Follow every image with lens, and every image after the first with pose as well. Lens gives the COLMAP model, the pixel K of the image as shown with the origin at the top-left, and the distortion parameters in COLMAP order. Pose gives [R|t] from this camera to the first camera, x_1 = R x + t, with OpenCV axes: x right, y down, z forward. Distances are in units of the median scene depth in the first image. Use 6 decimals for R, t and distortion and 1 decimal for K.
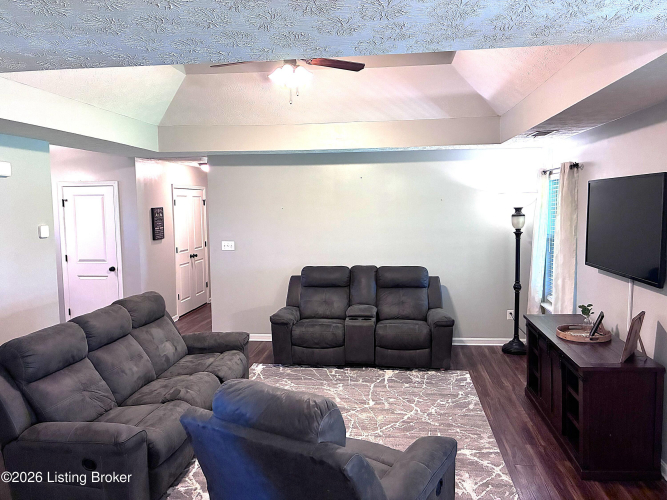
lens RADIAL K [[506.6, 0, 335.8], [0, 506.6, 247.0], [0, 0, 1]] dist [0.017342, -0.025021]
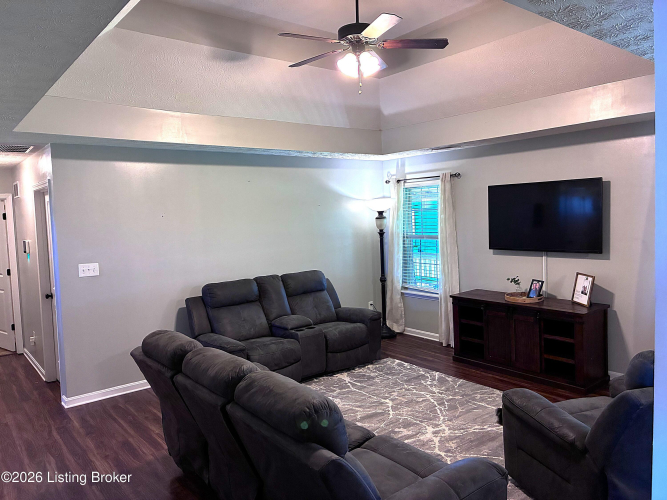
lens RADIAL K [[506.6, 0, 335.2], [0, 506.6, 252.3], [0, 0, 1]] dist [0.017342, -0.025021]
pose [[0.696874, -0.067351, 0.714024, -0.597374], [0.086510, 0.996205, 0.009536, -0.004678], [-0.711957, 0.055125, 0.700057, 0.301138]]
